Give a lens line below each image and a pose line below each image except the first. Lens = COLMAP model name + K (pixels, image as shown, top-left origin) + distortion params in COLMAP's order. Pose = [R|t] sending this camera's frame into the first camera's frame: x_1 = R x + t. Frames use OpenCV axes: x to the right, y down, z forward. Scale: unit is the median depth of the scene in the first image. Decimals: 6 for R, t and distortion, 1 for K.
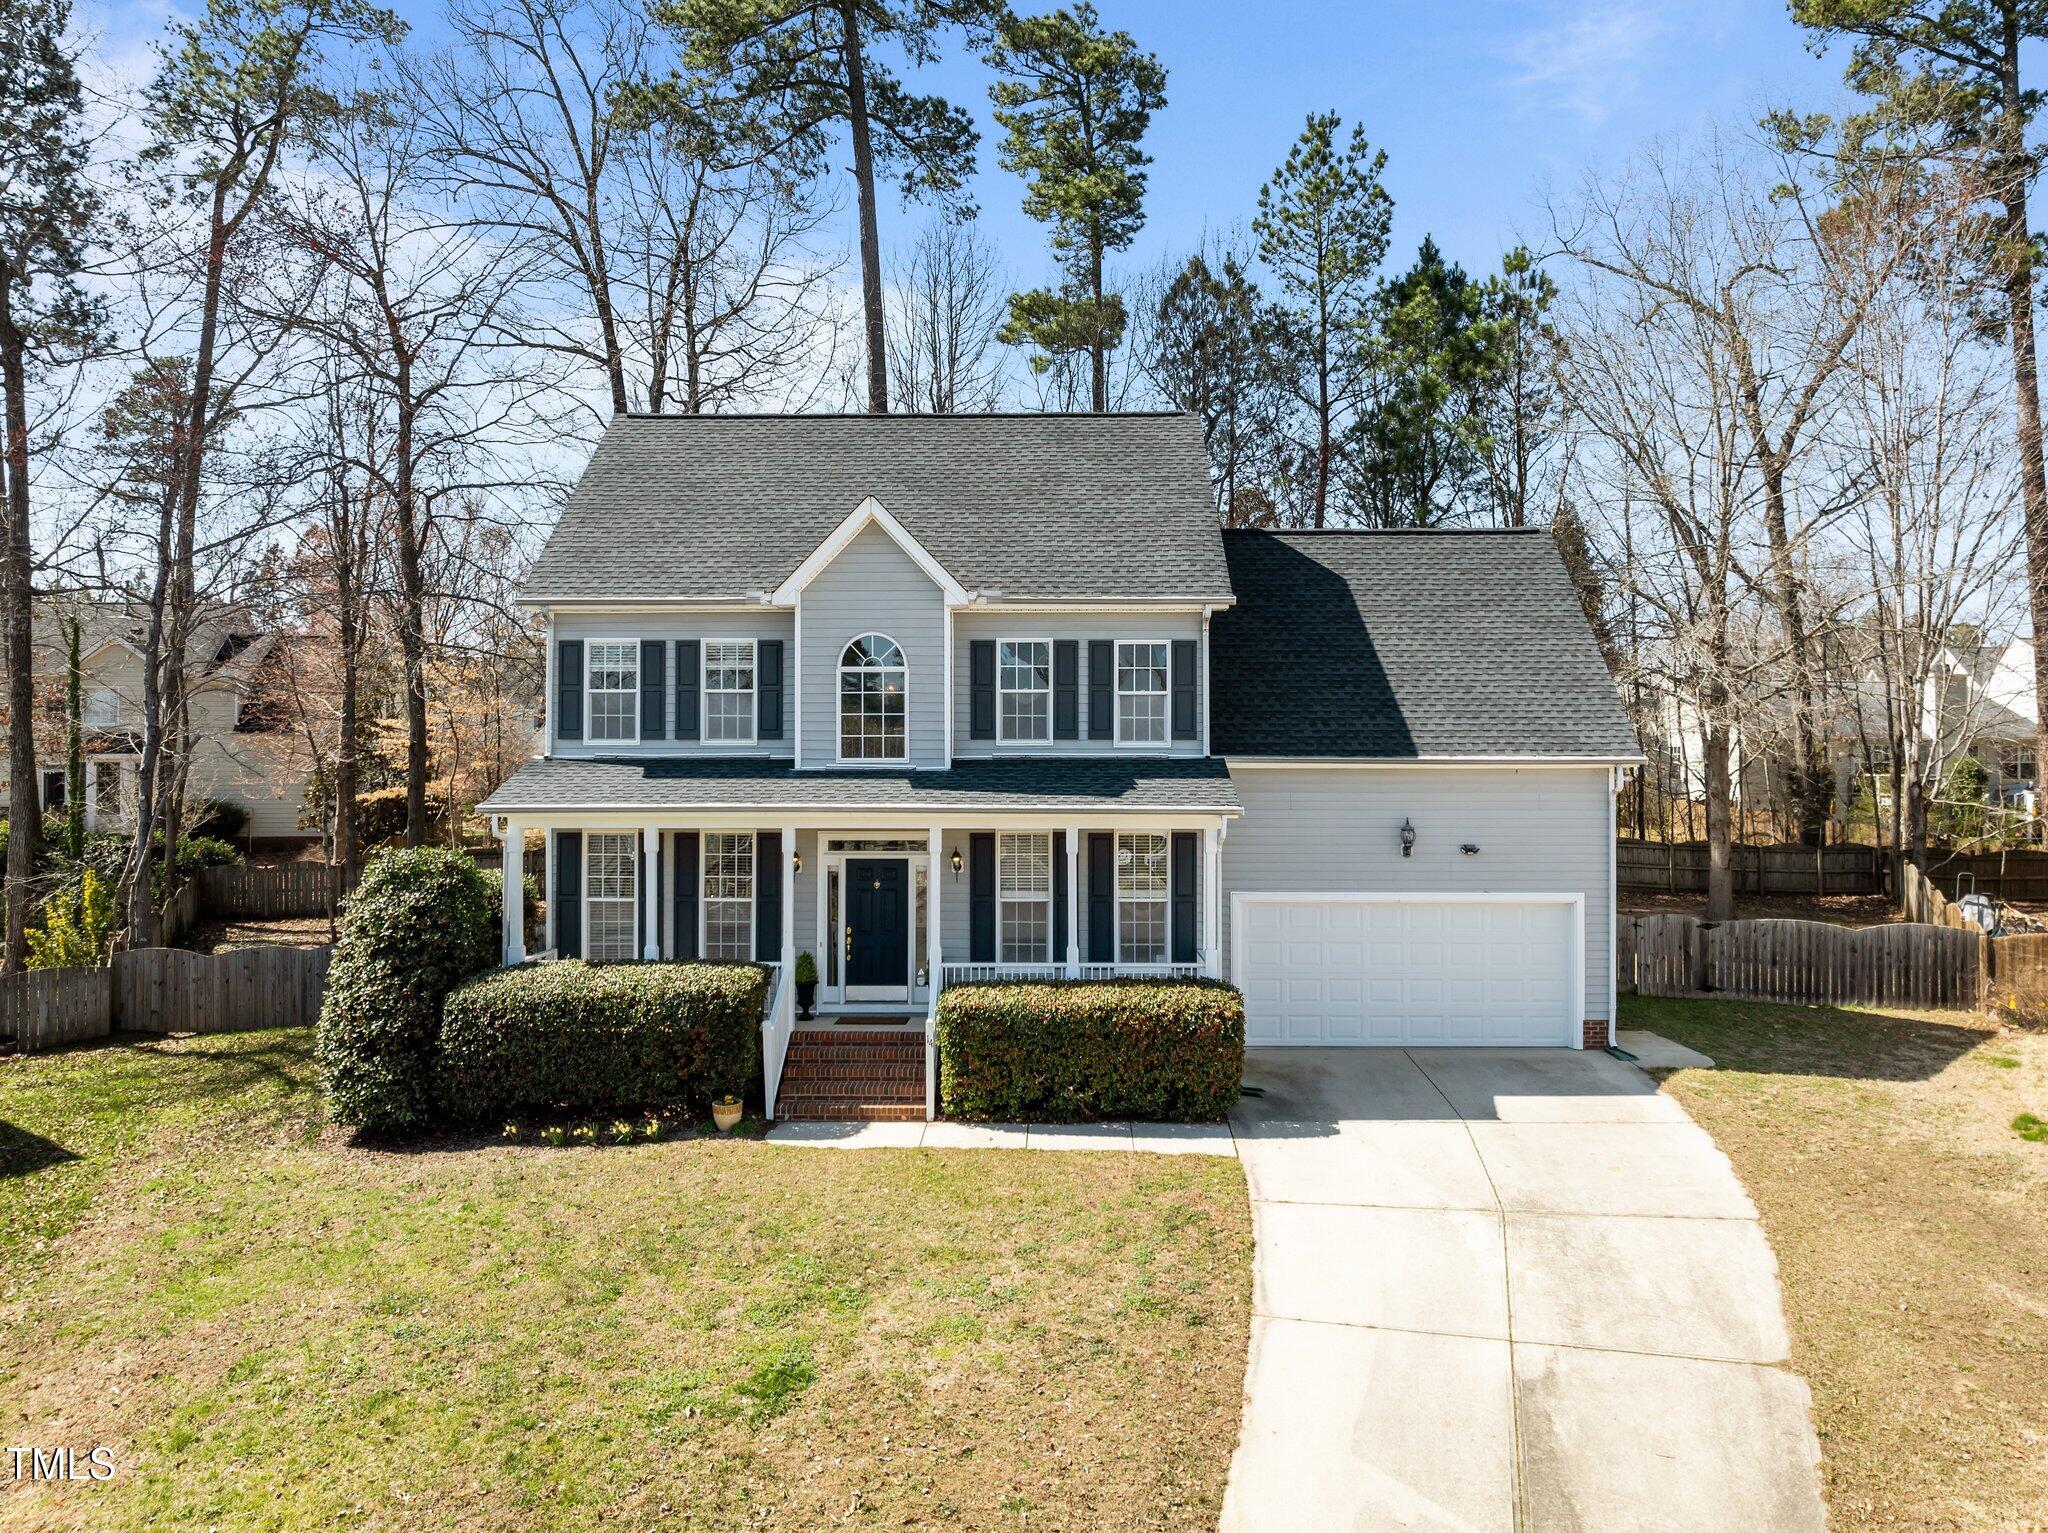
lens RADIAL K [[1447.4, 0, 1035.4], [0, 1447.4, 764.9], [0, 0, 1]] dist [-0.042045, 0.008231]
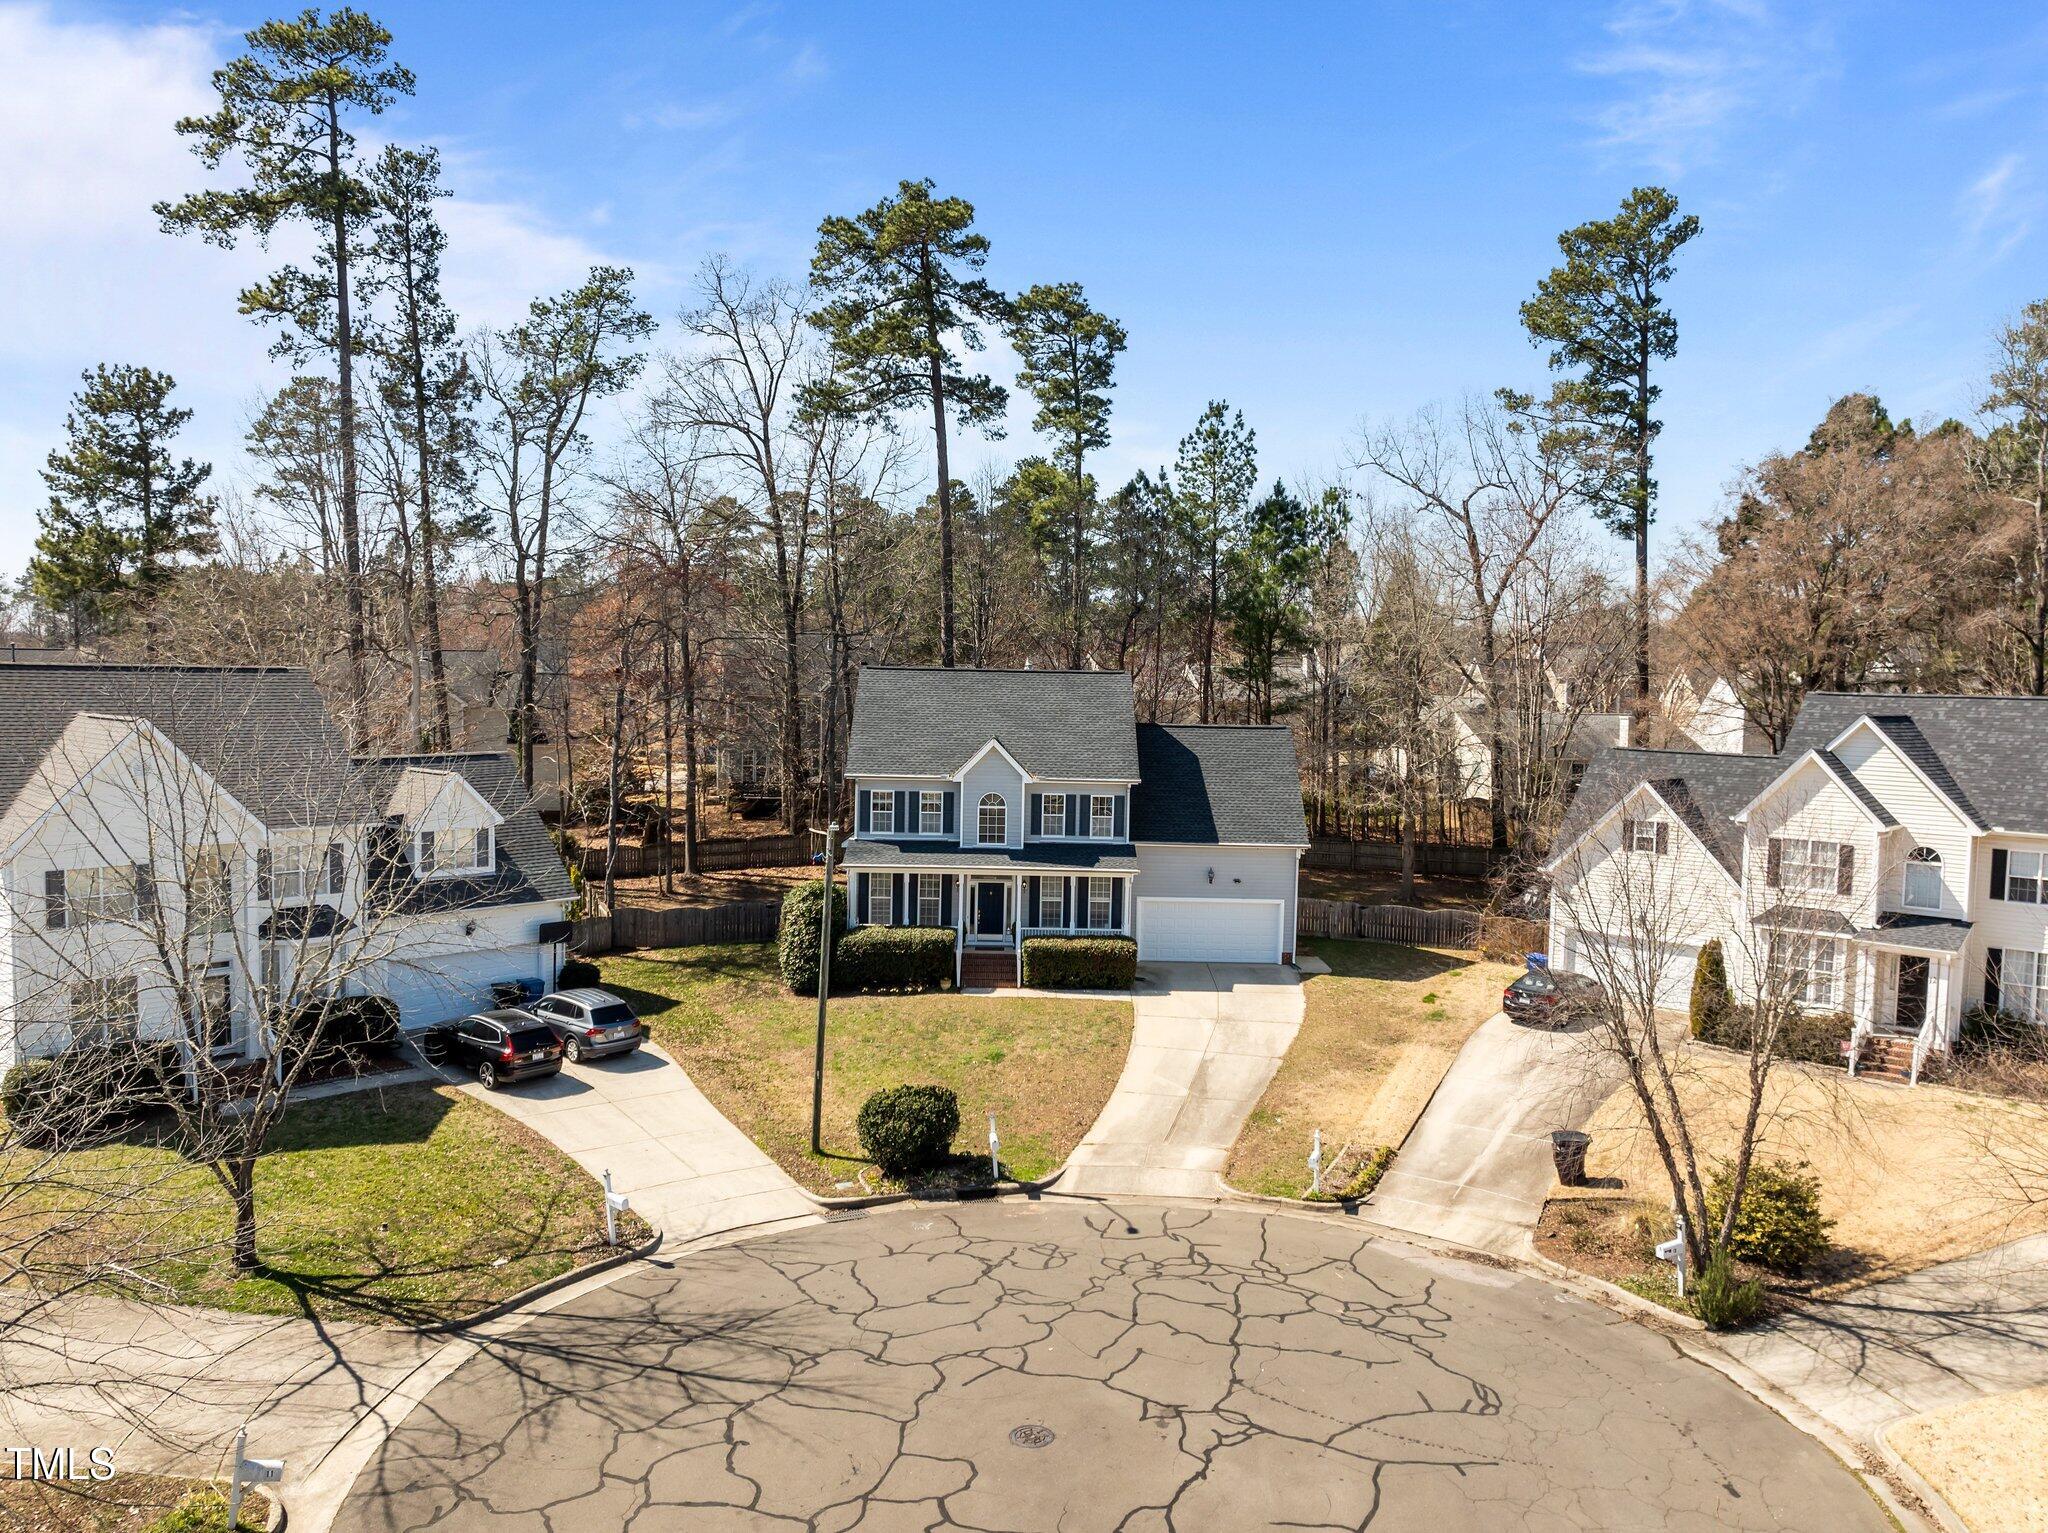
lens RADIAL K [[1411.3, 0, 1031.9], [0, 1411.3, 769.9], [0, 0, 1]] dist [-0.037030, -0.001436]
pose [[0.999459, 0.017693, 0.027719, -0.111146], [-0.019628, 0.997272, 0.071157, -0.296088], [-0.026385, -0.071663, 0.997080, -1.360589]]
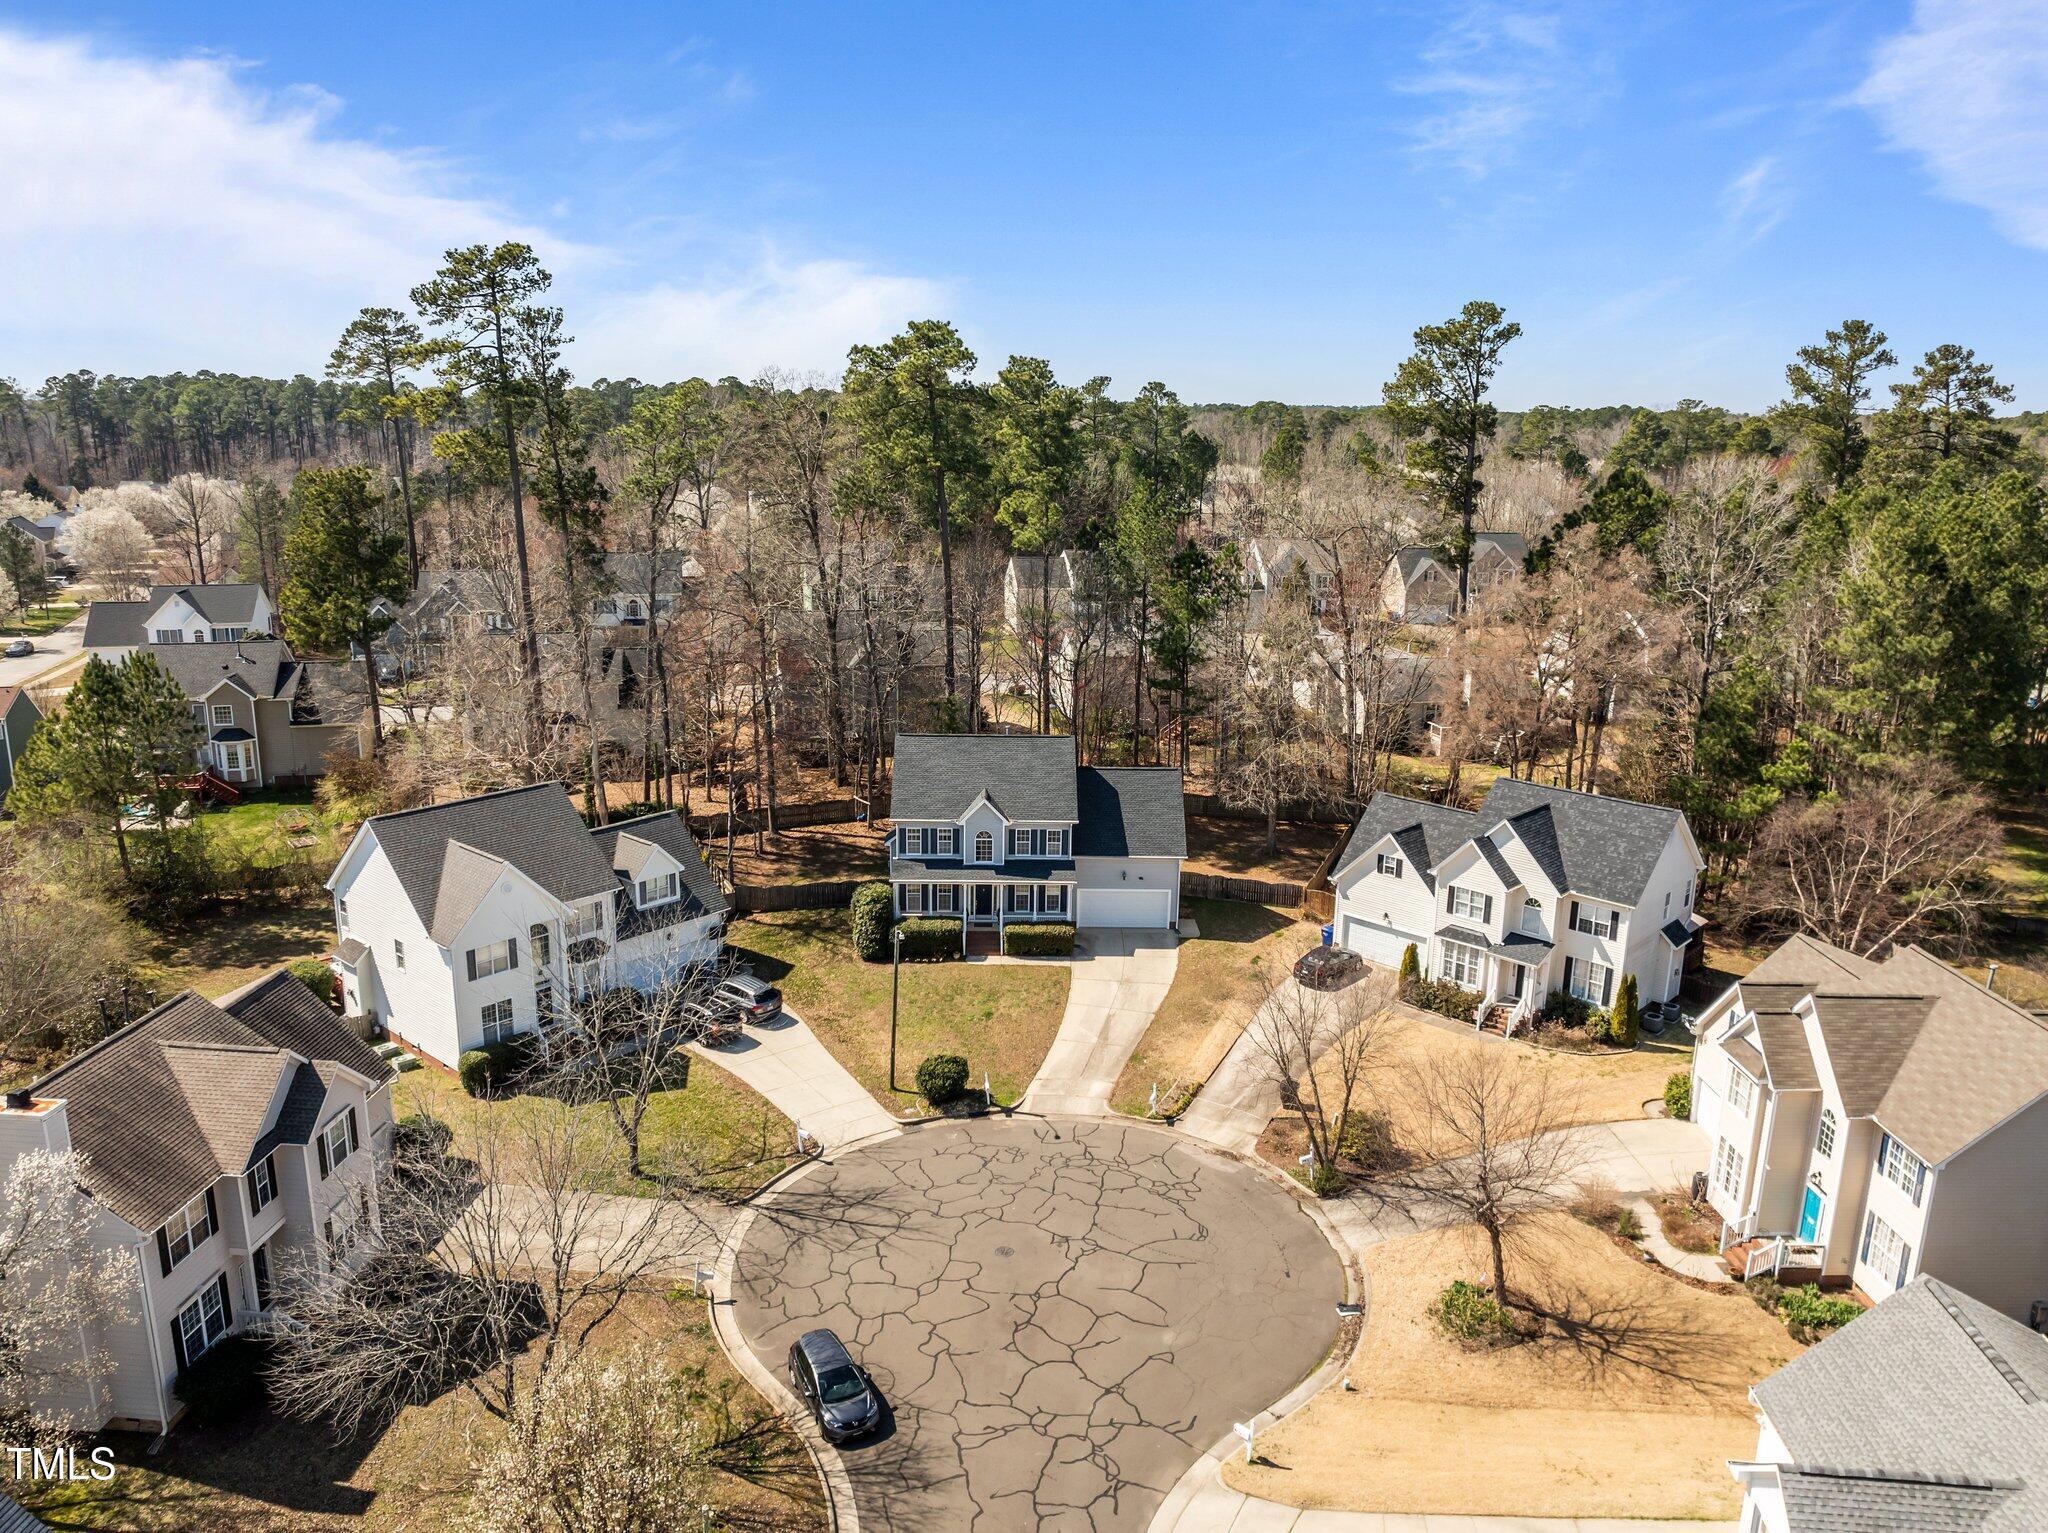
lens RADIAL K [[1388.3, 0, 1030.5], [0, 1388.3, 765.3], [0, 0, 1]] dist [-0.032616, -0.006920]
pose [[0.999319, 0.006098, 0.036394, -0.122391], [-0.014824, 0.969509, 0.244606, -1.145756], [-0.033792, -0.244979, 0.968939, -2.501441]]
